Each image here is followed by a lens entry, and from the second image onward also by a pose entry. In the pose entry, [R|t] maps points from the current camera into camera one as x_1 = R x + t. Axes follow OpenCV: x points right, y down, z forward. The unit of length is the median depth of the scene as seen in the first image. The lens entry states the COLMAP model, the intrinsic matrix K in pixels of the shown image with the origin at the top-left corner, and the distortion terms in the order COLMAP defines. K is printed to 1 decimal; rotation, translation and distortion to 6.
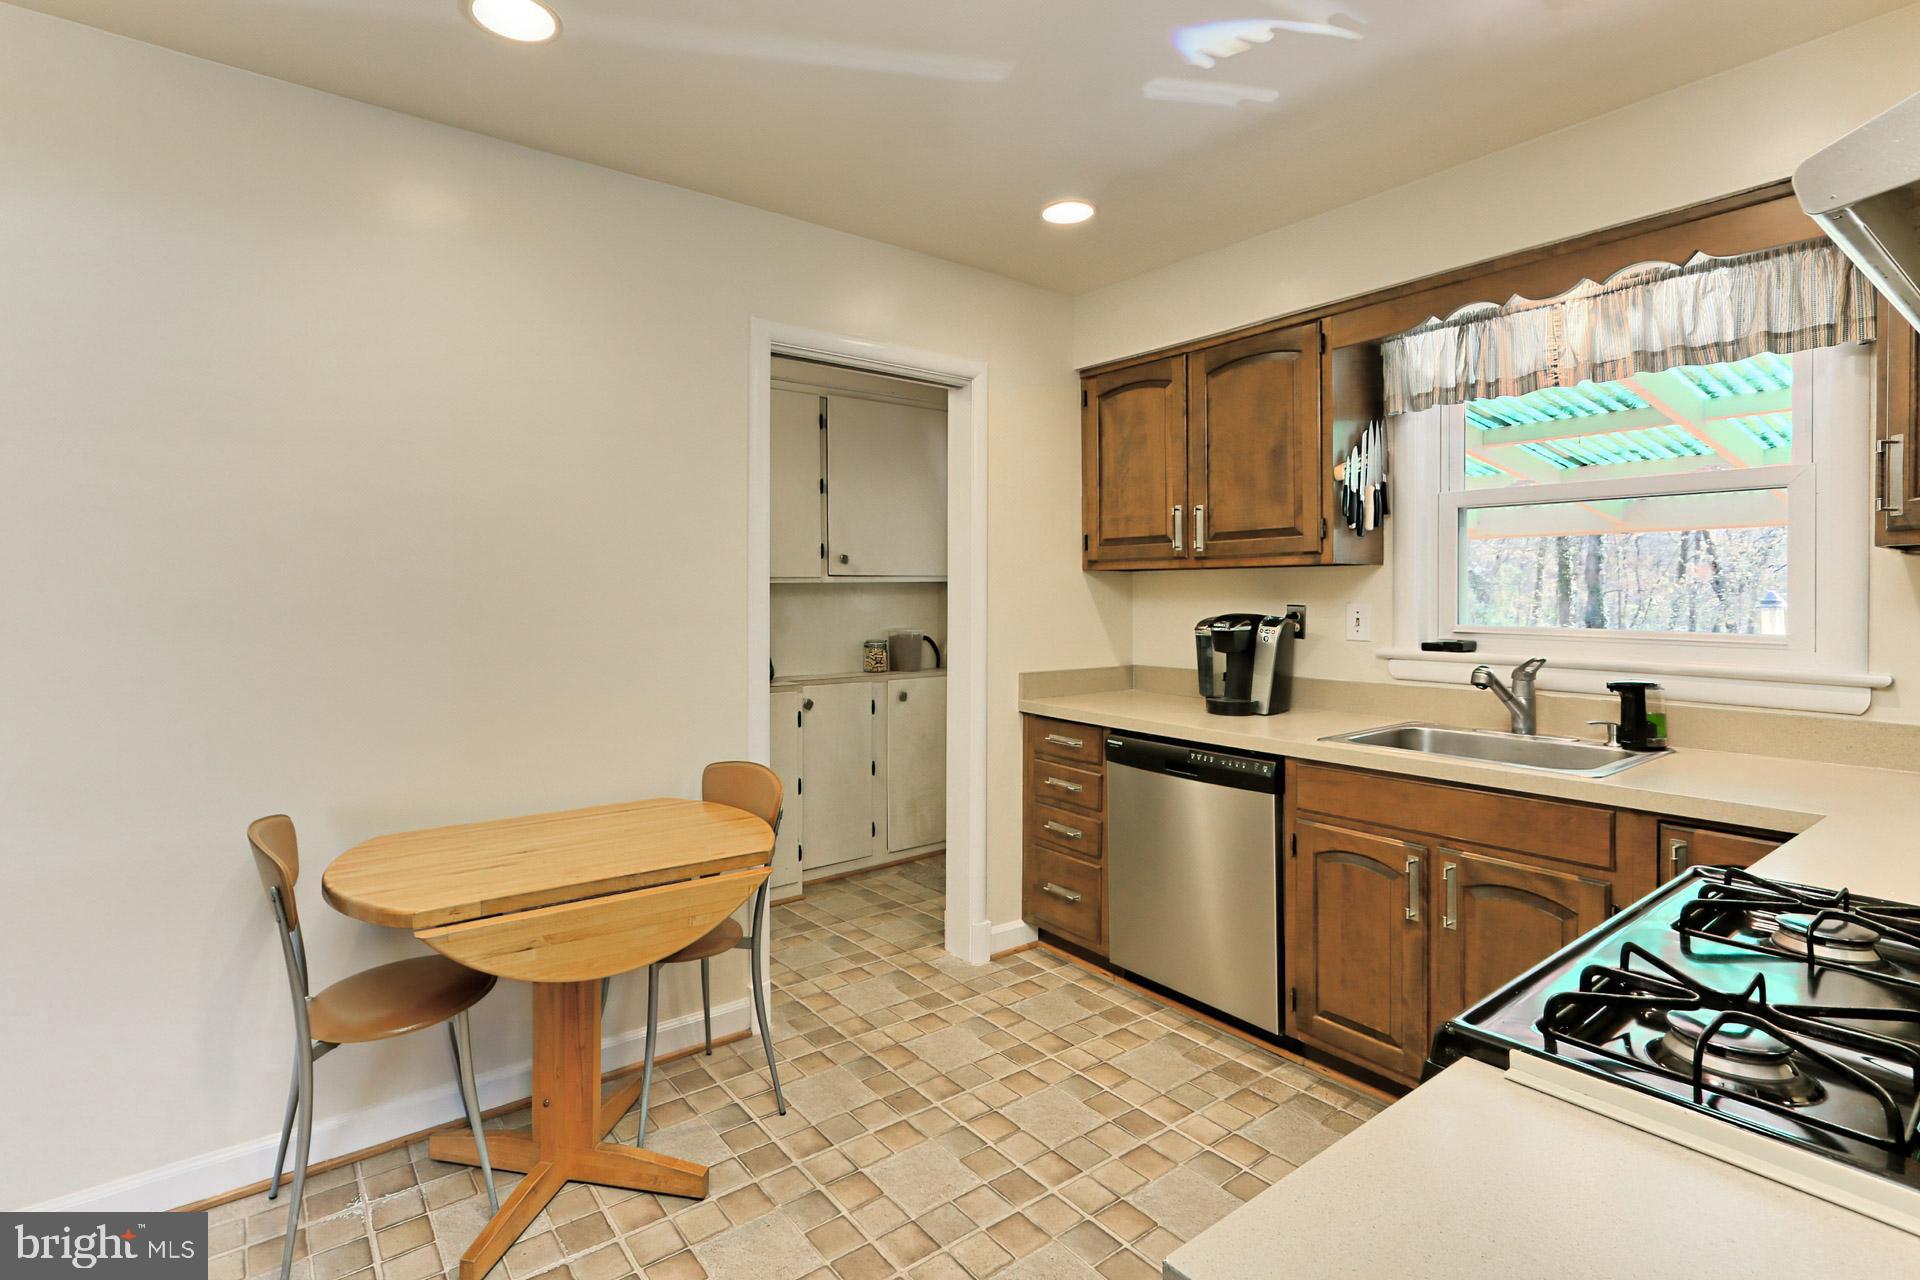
lens RADIAL K [[905.1, 0, 897.0], [0, 905.1, 591.9], [0, 0, 1]] dist [-0.001550, -0.000021]
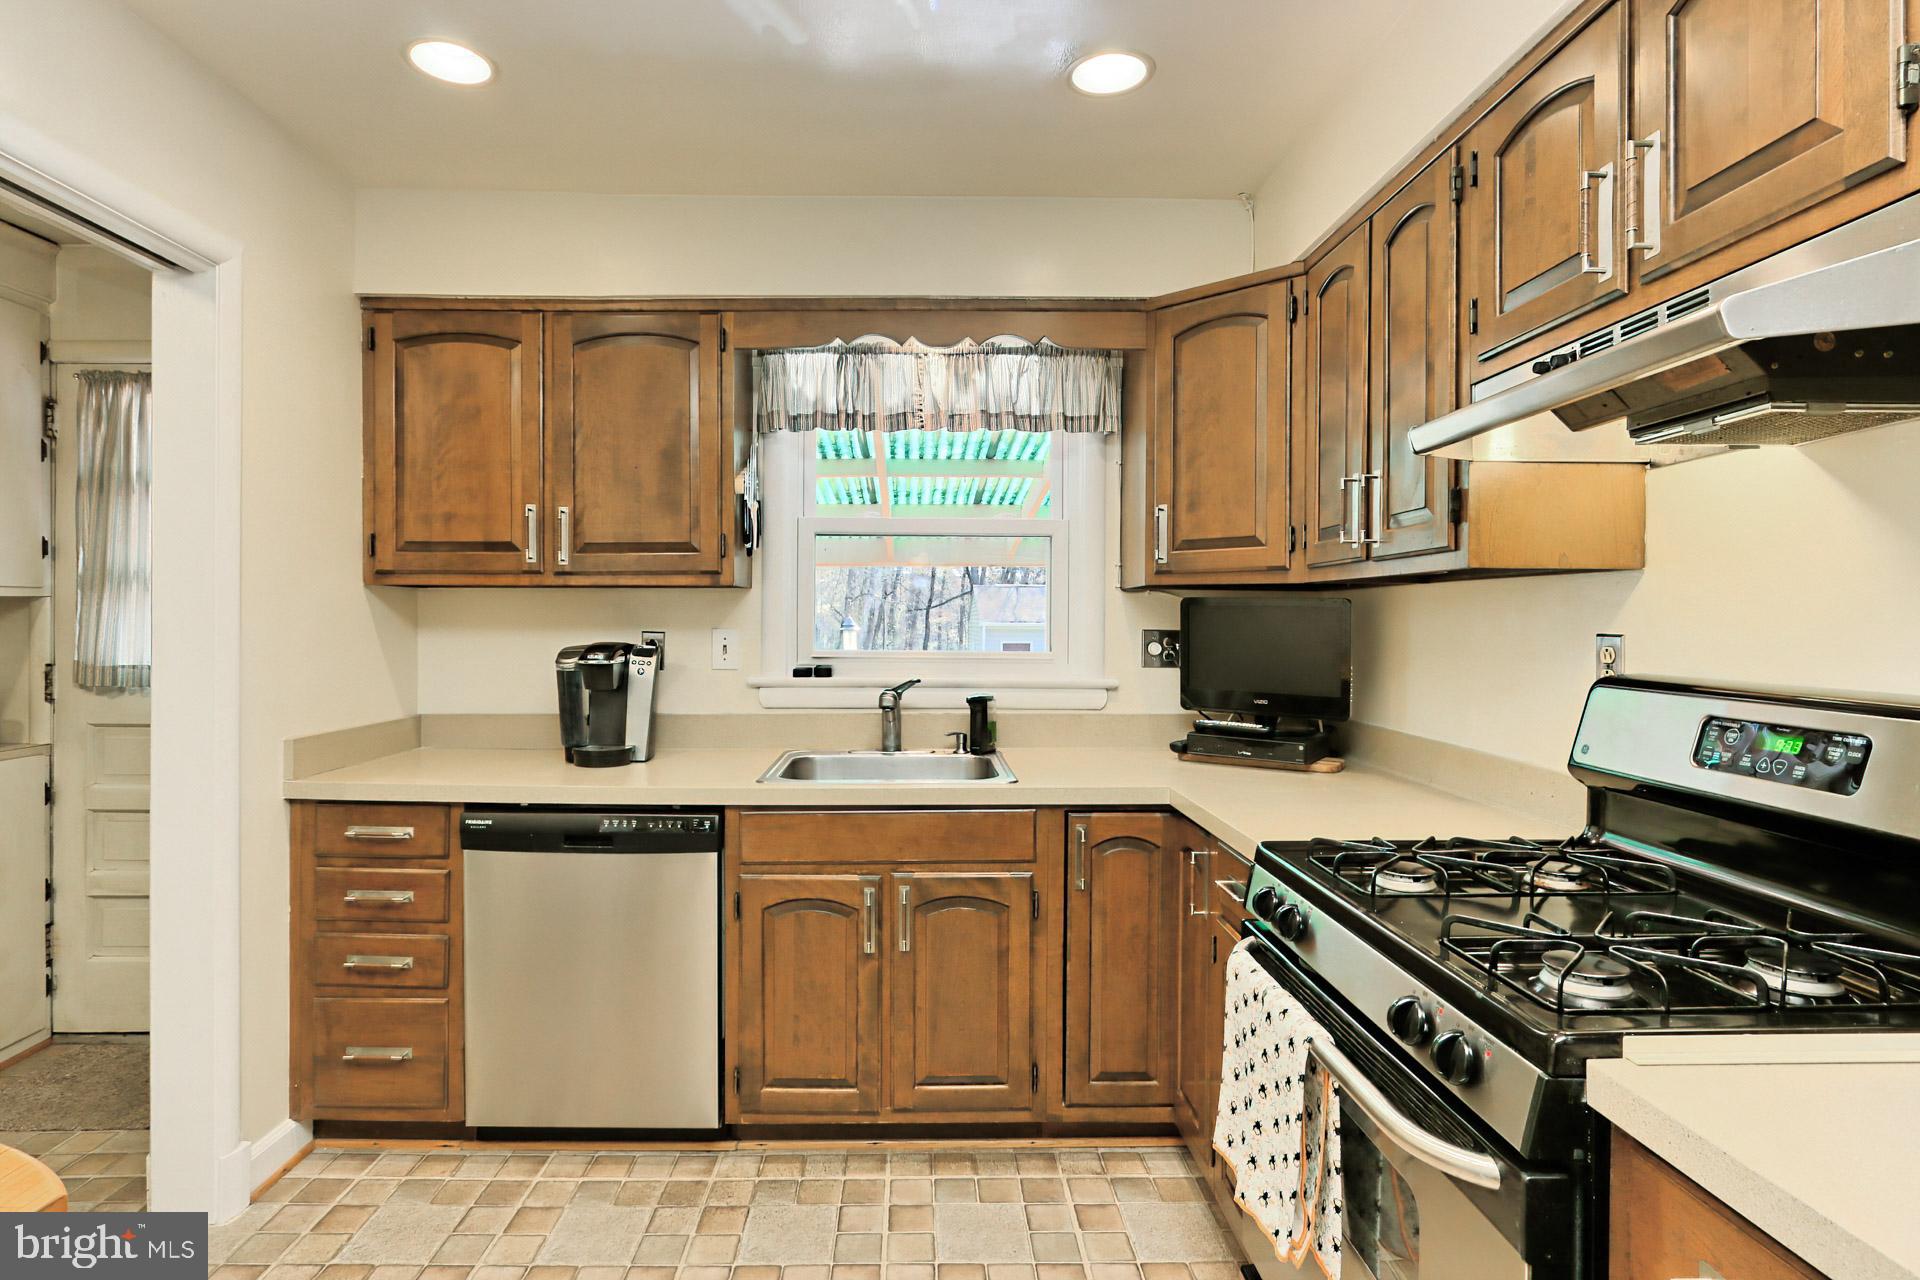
lens RADIAL K [[987.3, 0, 922.5], [0, 987.3, 622.4], [0, 0, 1]] dist [-0.009861, 0.001952]
pose [[0.578111, -0.001597, 0.815956, -0.204165], [-0.003673, 0.999983, 0.004560, 0.000399], [-0.815950, -0.005633, 0.578096, 0.259621]]
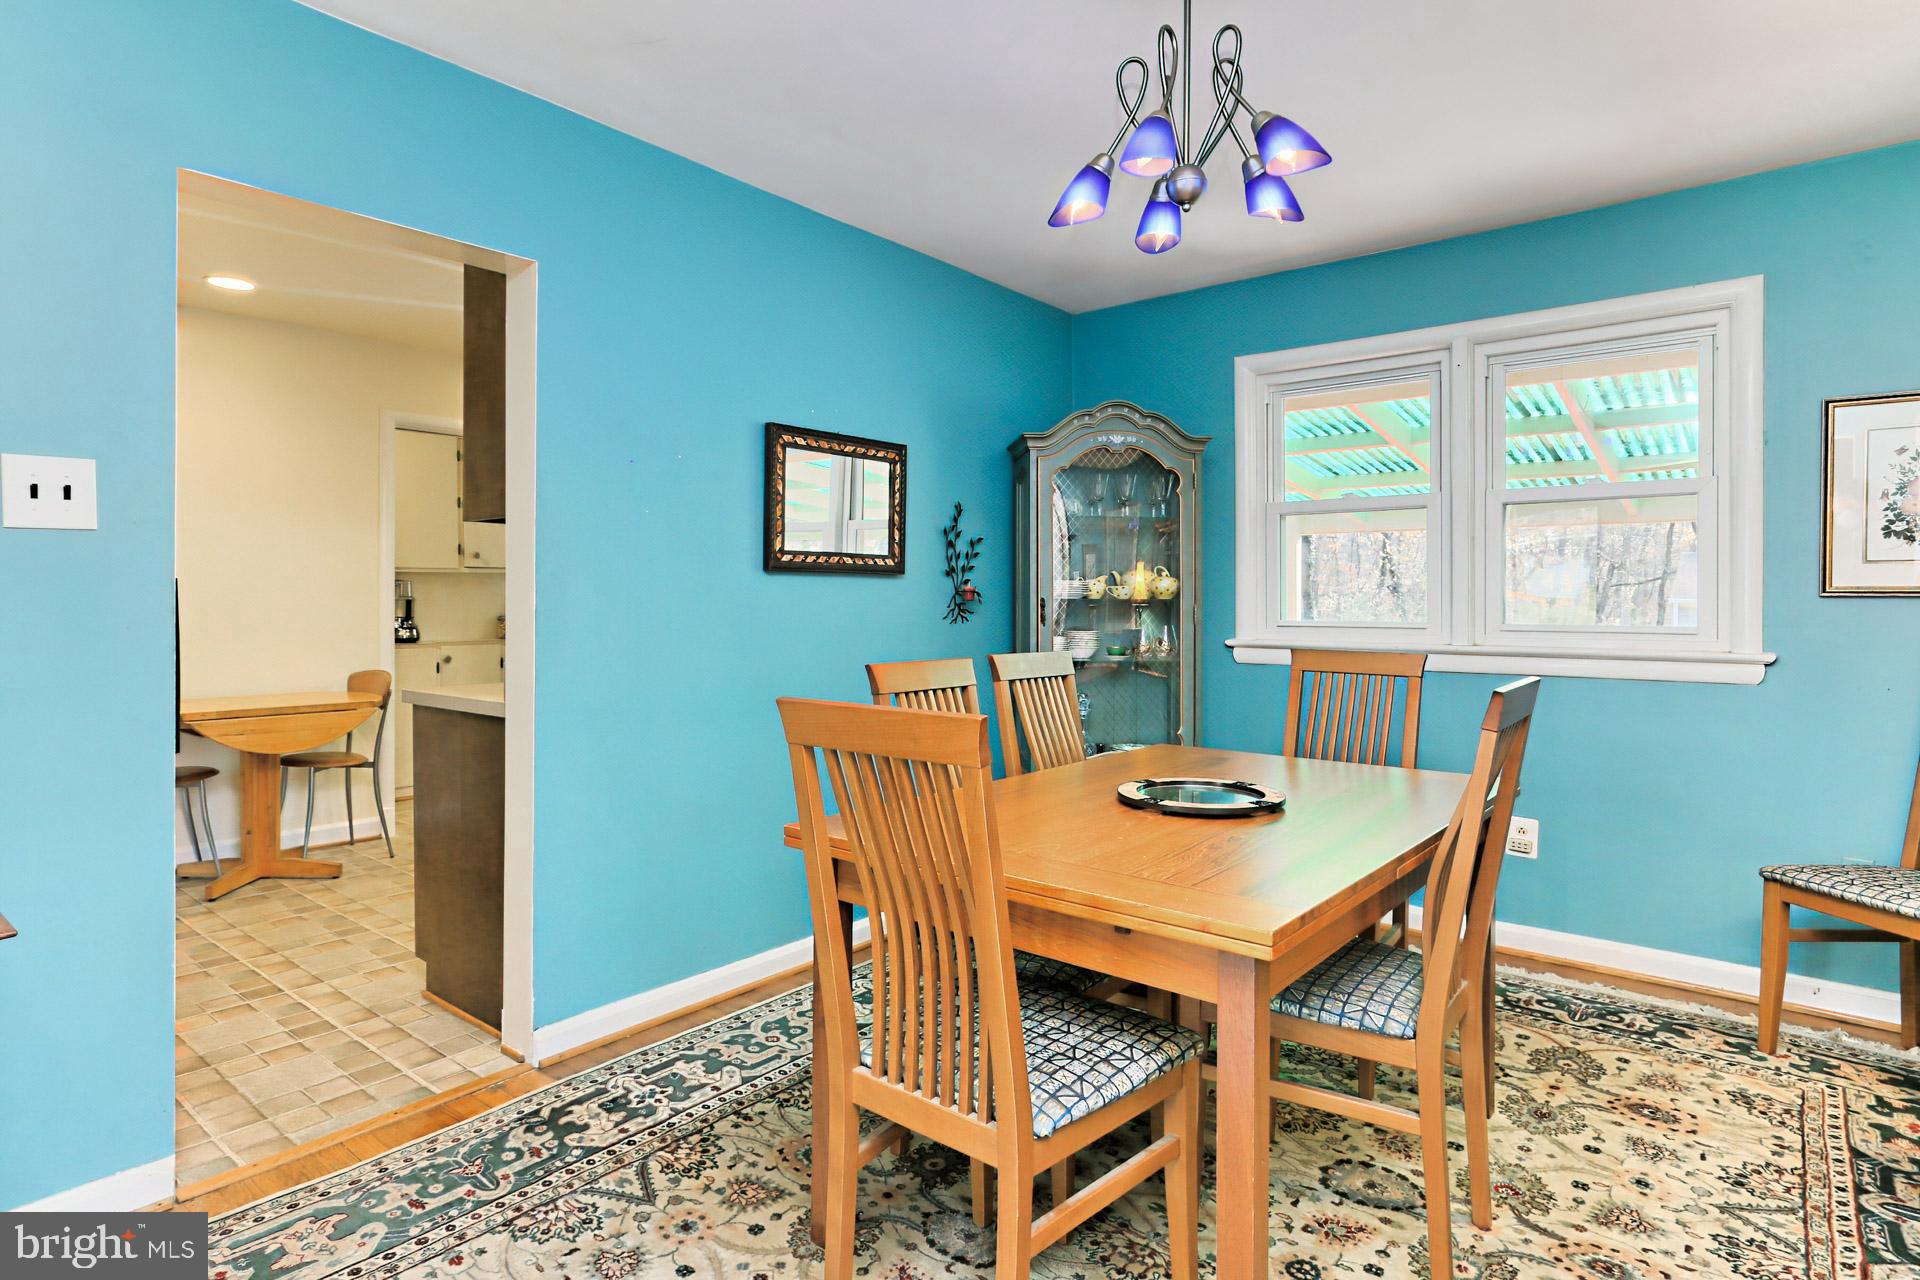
lens RADIAL K [[1022.7, 0, 922.9], [0, 1022.7, 608.3], [0, 0, 1]] dist [-0.016443, 0.004403]
pose [[0.970517, -0.000774, 0.241030, 0.335724], [-0.001096, 0.999970, 0.007624, 0.047048], [-0.241029, -0.007663, 0.970488, -1.001577]]
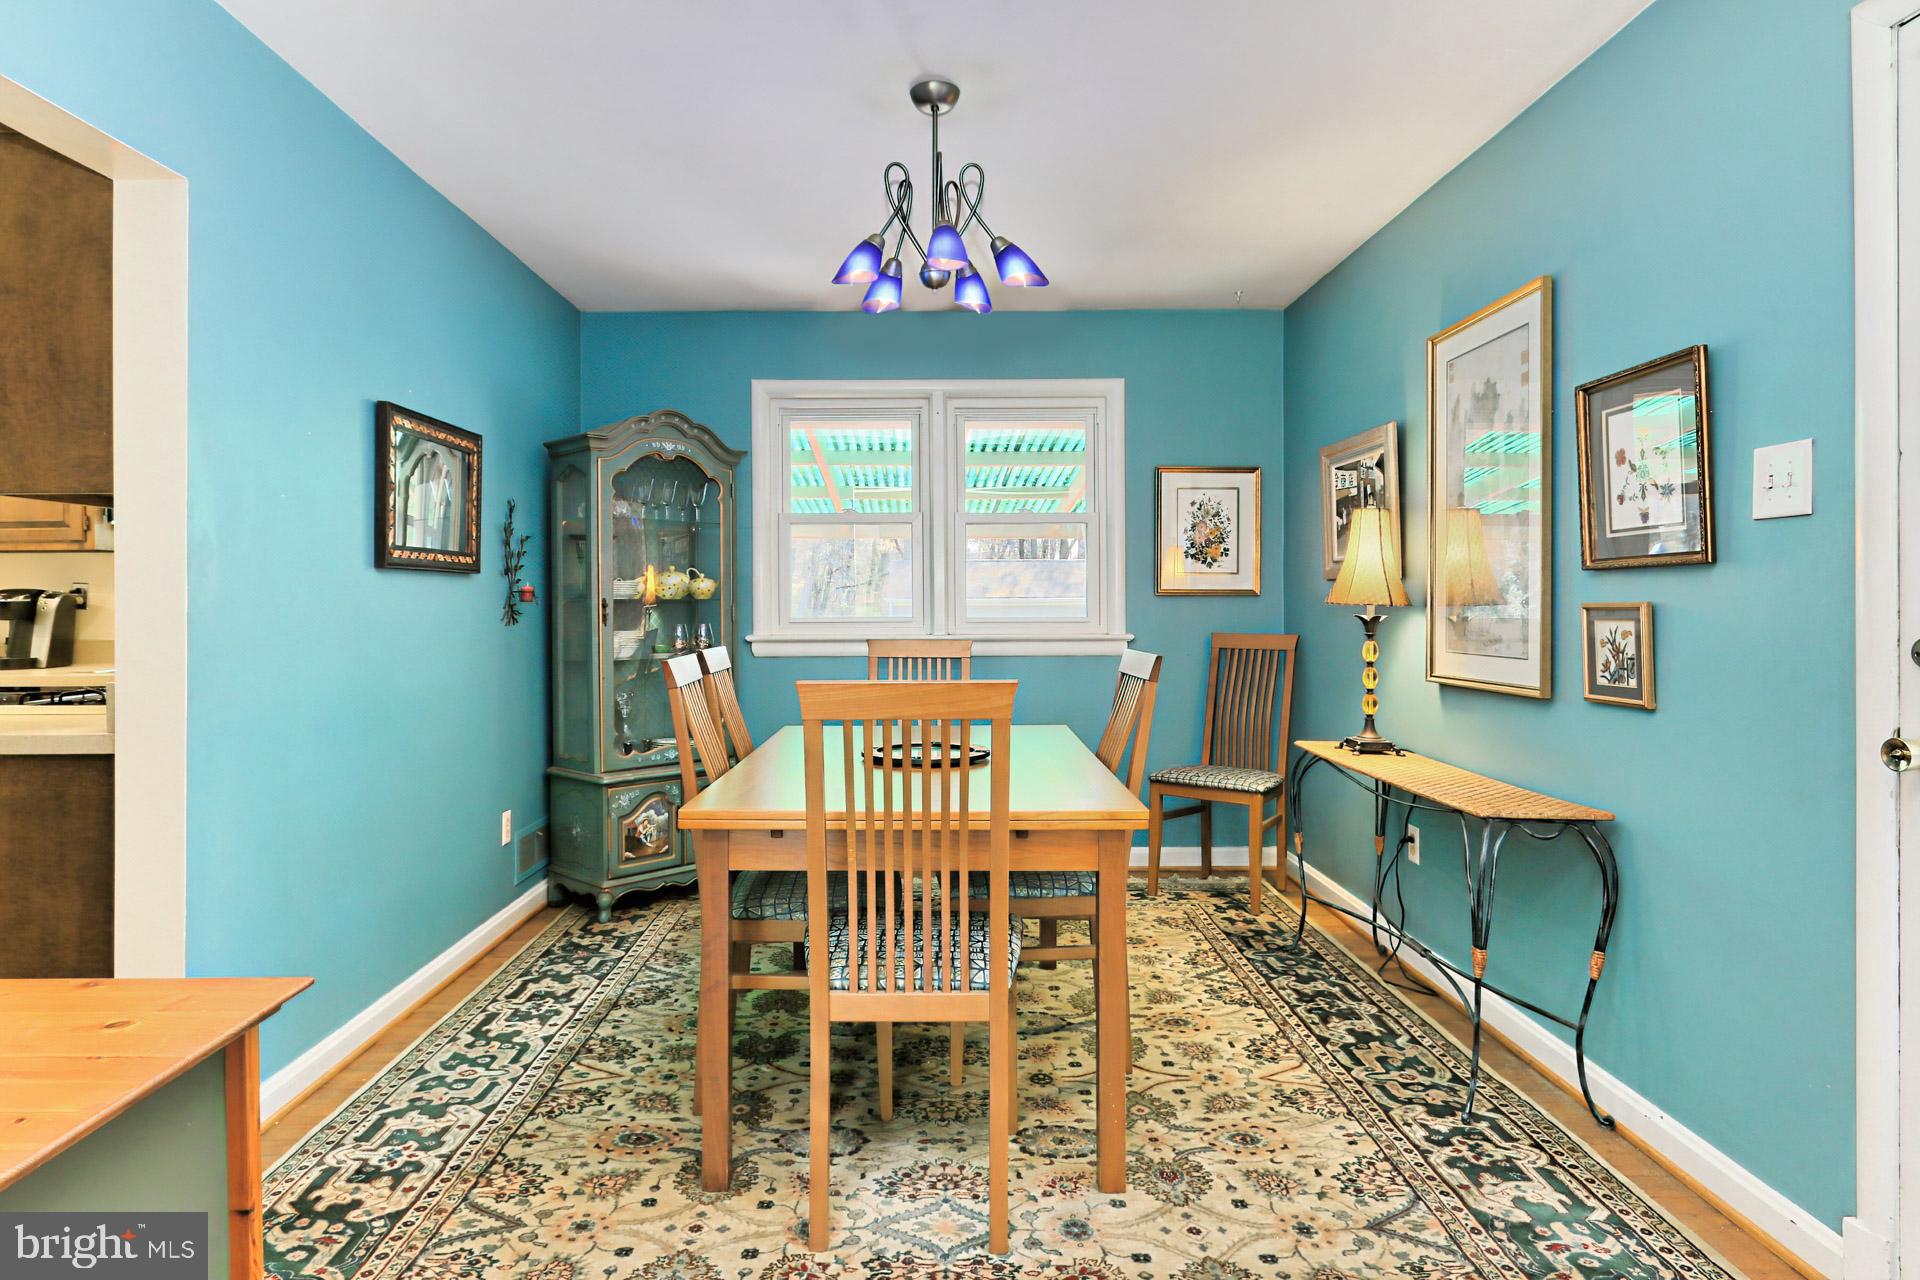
lens RADIAL K [[1080.6, 0, 934.0], [0, 1080.6, 608.7], [0, 0, 1]] dist [-0.032869, 0.019259]
pose [[0.581311, -0.008101, 0.813641, -0.086097], [0.003735, 0.999966, 0.007288, 0.048394], [-0.813673, -0.001197, 0.581322, -0.916081]]
